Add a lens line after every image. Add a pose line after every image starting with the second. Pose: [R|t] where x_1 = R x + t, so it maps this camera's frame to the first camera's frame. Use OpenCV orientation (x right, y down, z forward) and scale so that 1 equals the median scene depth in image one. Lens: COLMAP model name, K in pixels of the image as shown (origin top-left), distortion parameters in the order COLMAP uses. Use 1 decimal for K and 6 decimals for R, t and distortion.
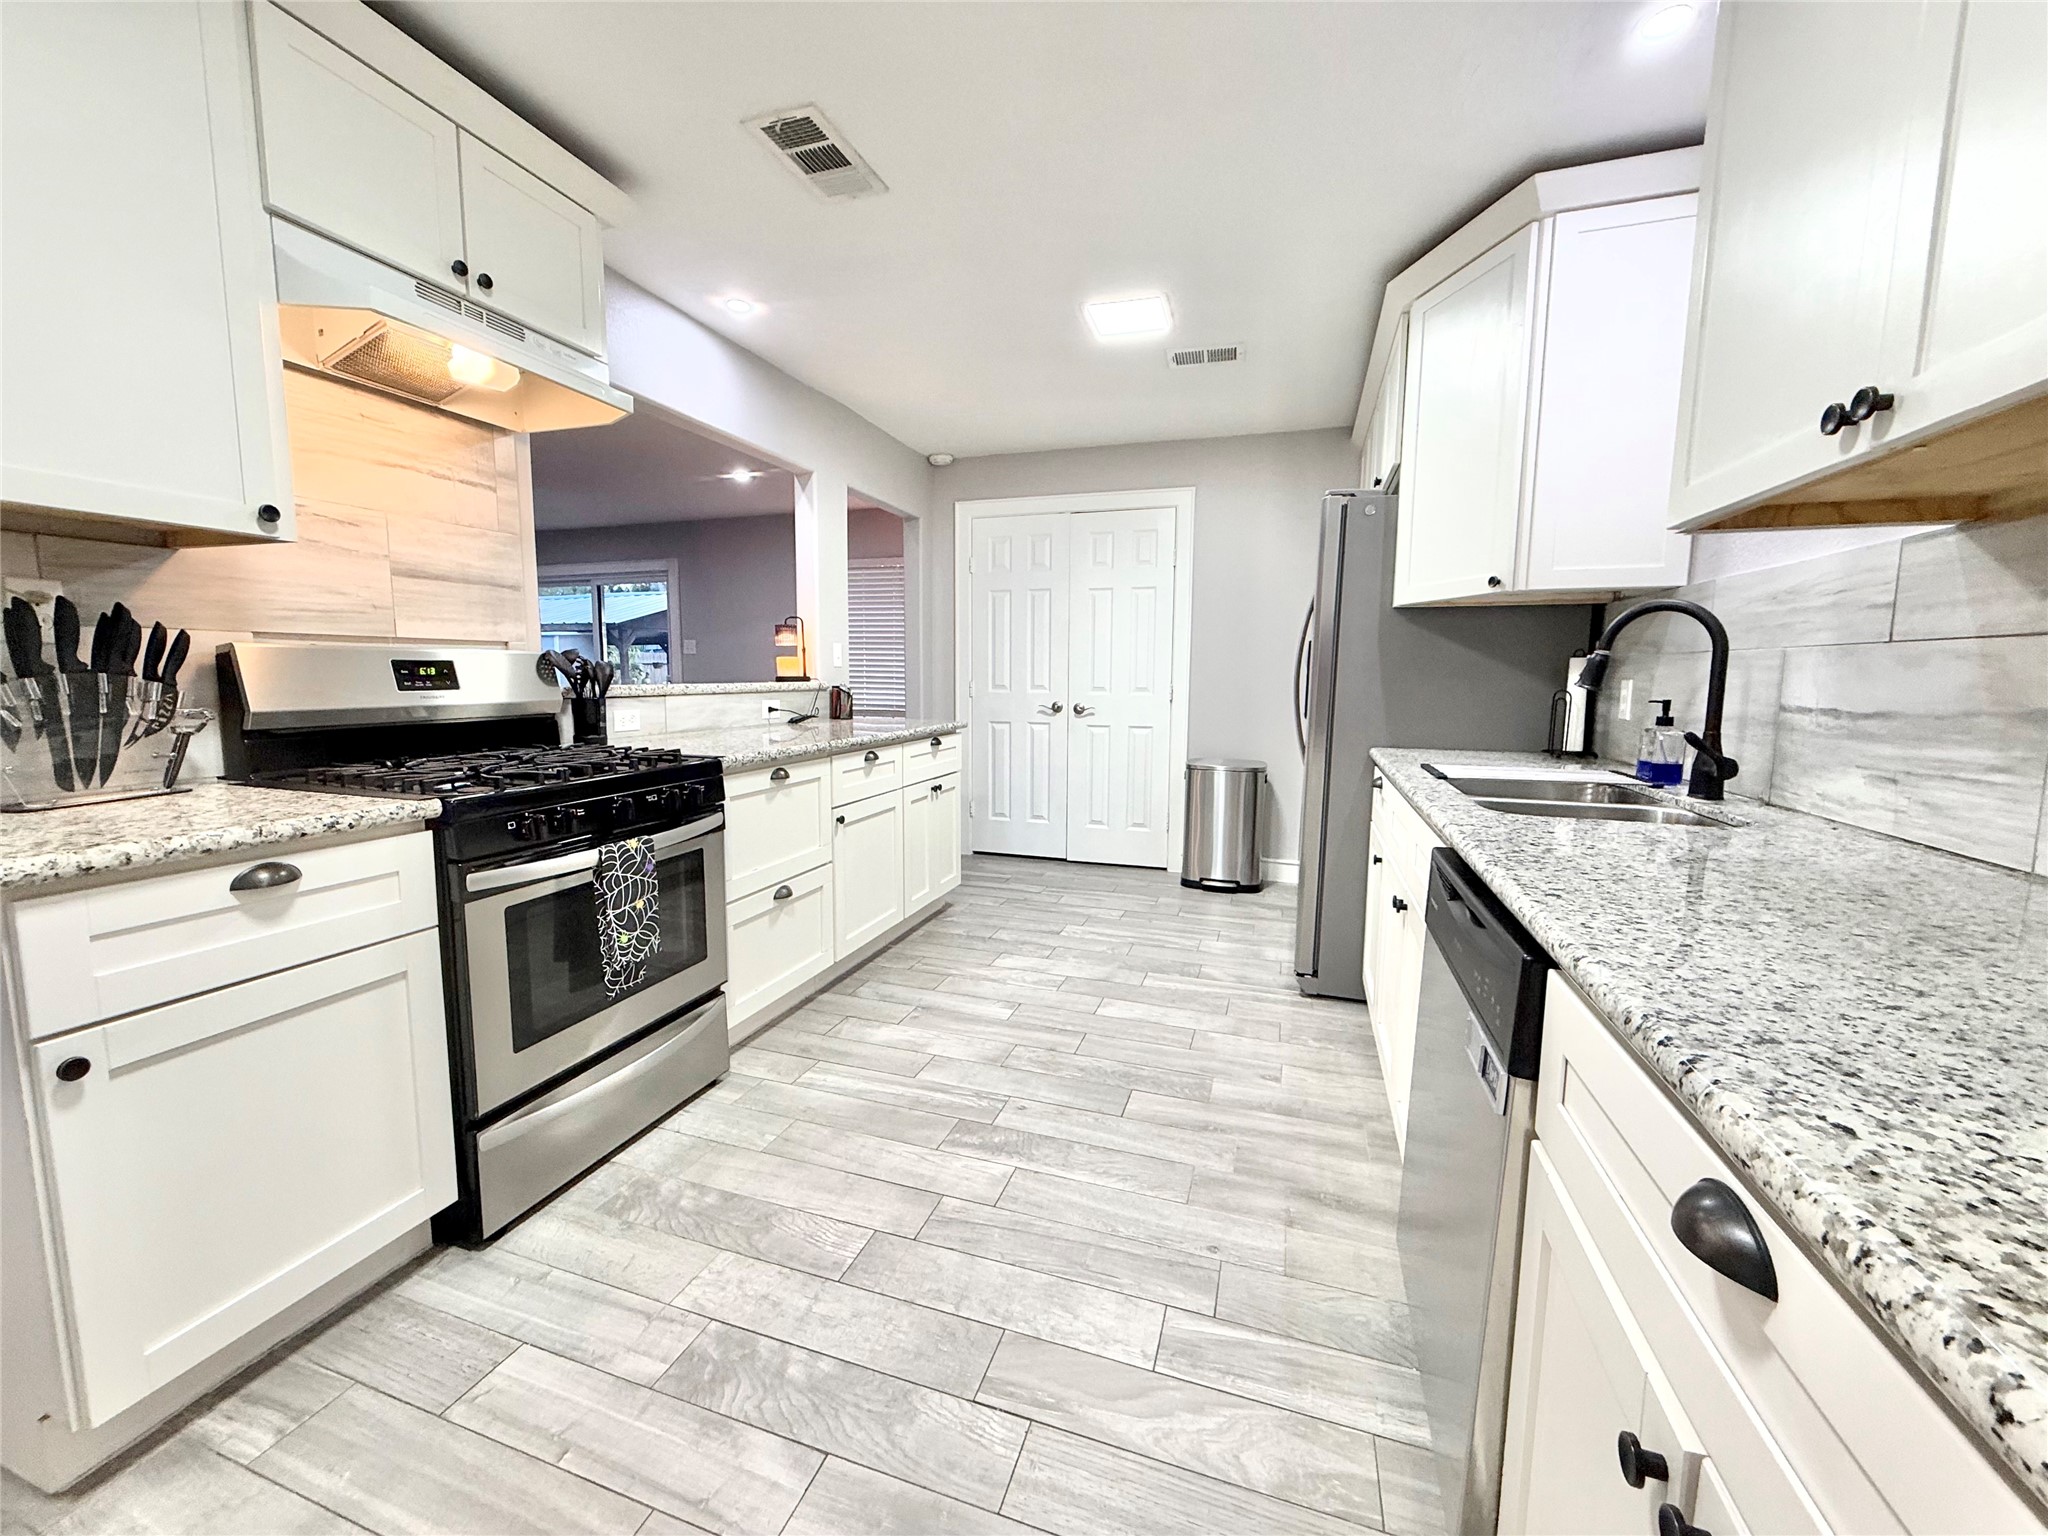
lens RADIAL K [[820.8, 0, 1004.3], [0, 820.8, 768.4], [0, 0, 1]] dist [0.001092, -0.000153]
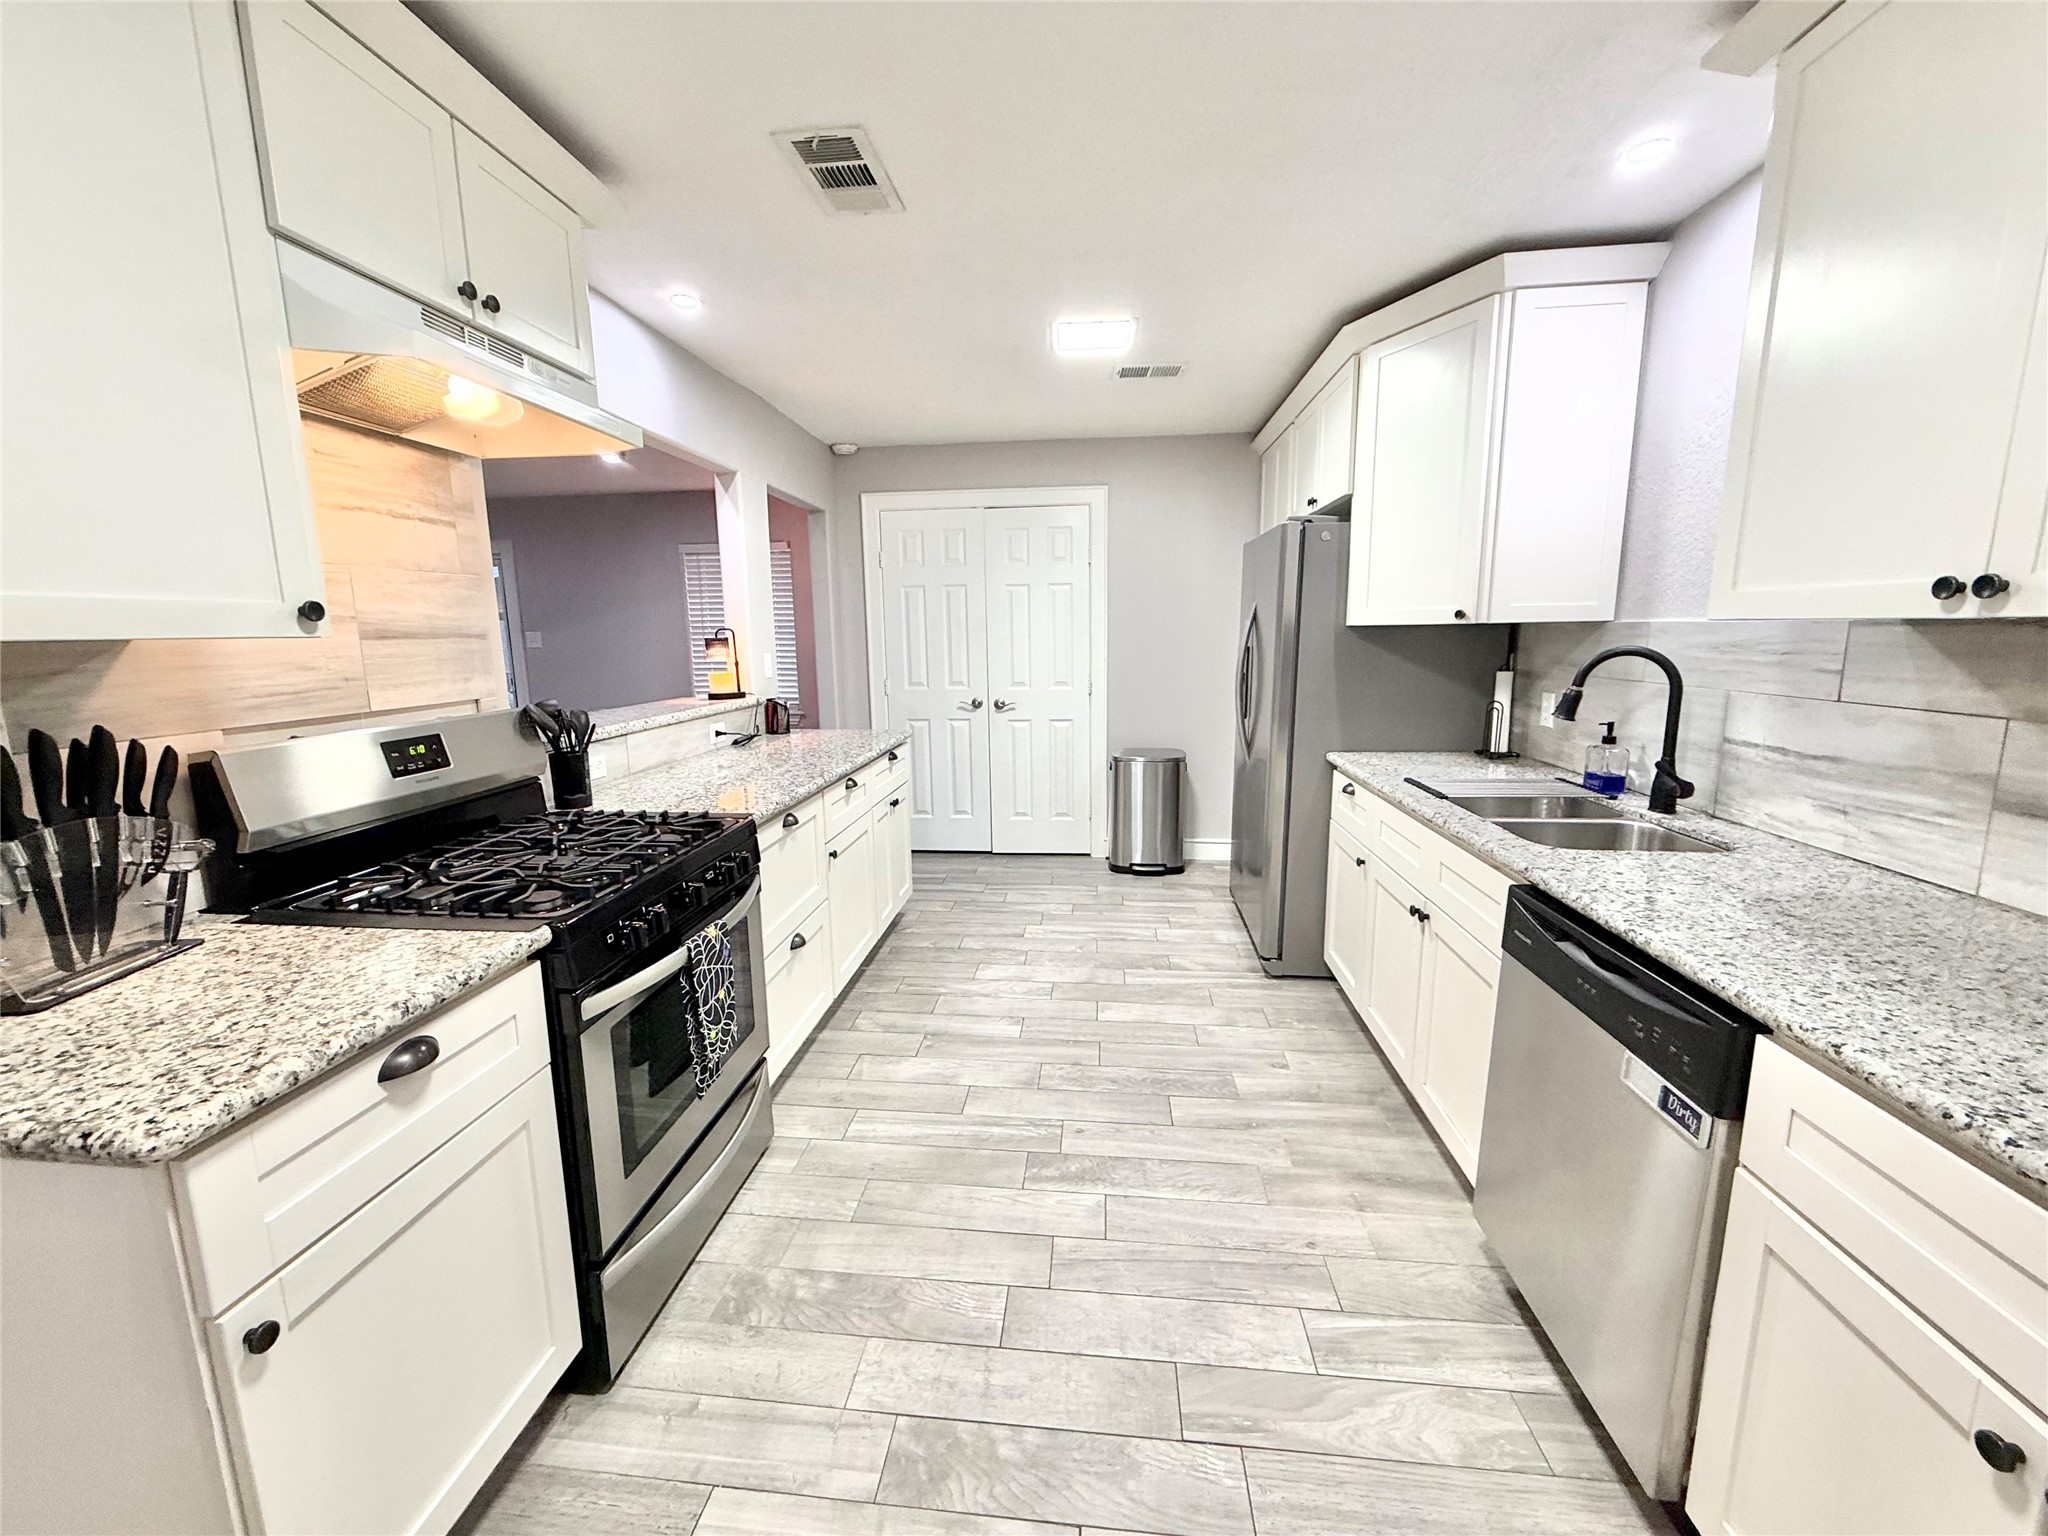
lens RADIAL K [[820.8, 0, 1007.1], [0, 820.8, 769.9], [0, 0, 1]] dist [0.001092, -0.000153]
pose [[0.975094, -0.059981, 0.213527, -0.297173], [0.048744, 0.997154, 0.057508, -0.122388], [-0.216369, -0.045668, 0.975243, 0.025562]]
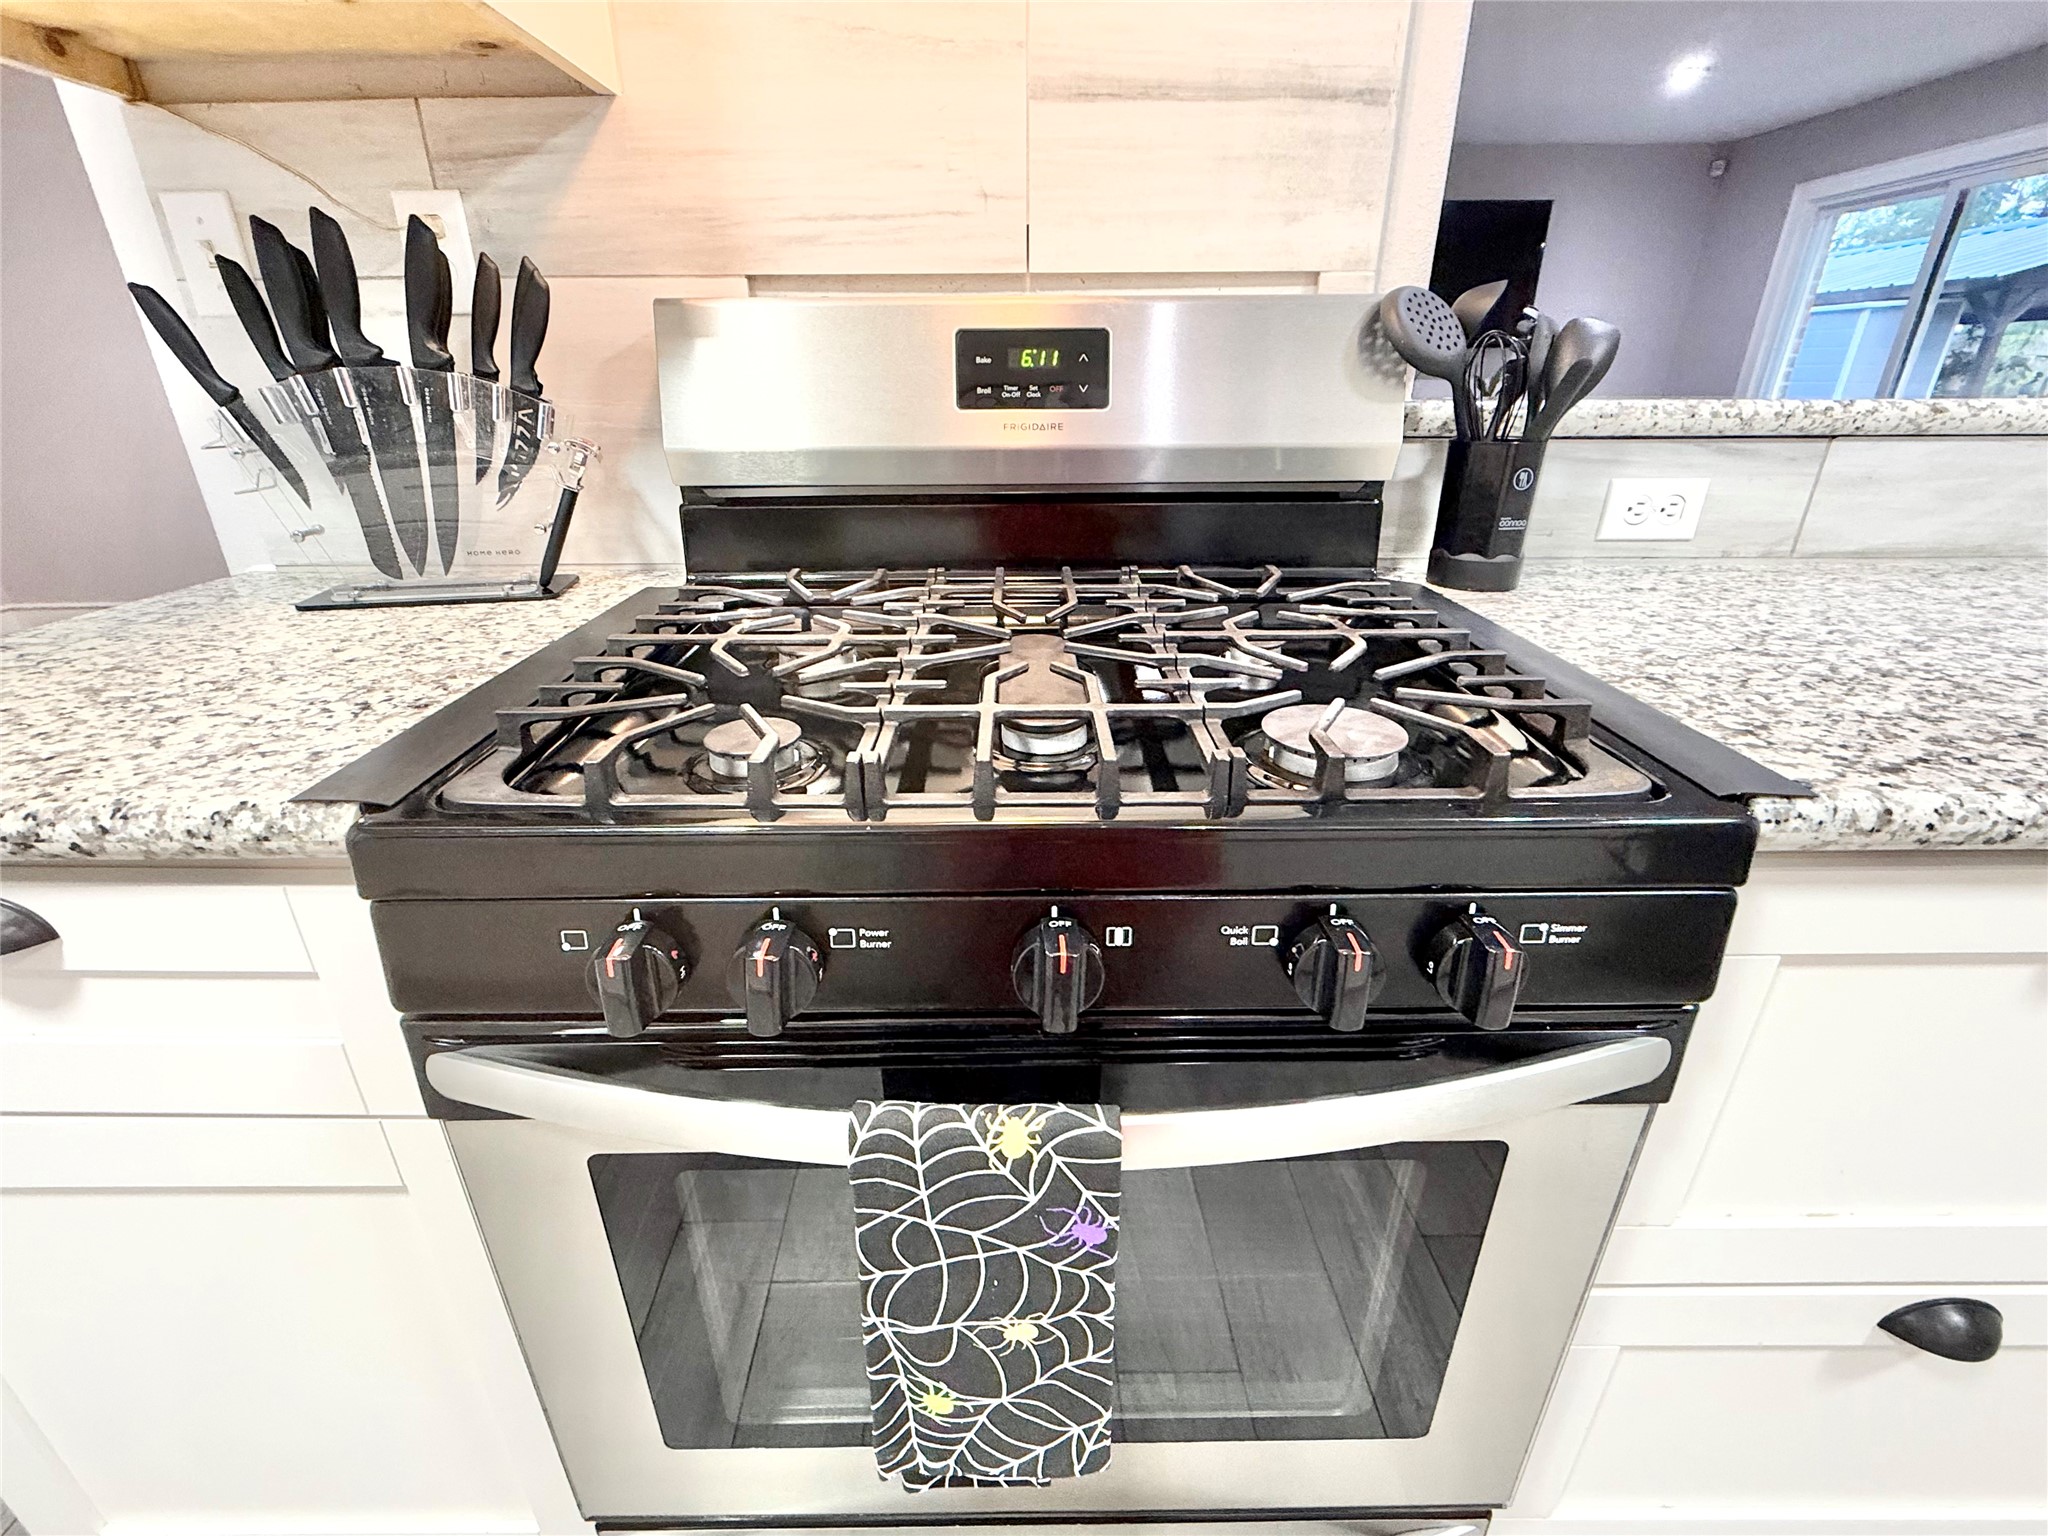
lens RADIAL K [[897.1, 0, 1028.4], [0, 897.1, 768.9], [0, 0, 1]] dist [0.003314, 0.000181]
pose [[0.340668, 0.366835, -0.865666, -0.254935], [-0.102792, 0.929754, 0.353542, -0.090038], [0.934548, -0.031457, 0.354445, 0.868858]]
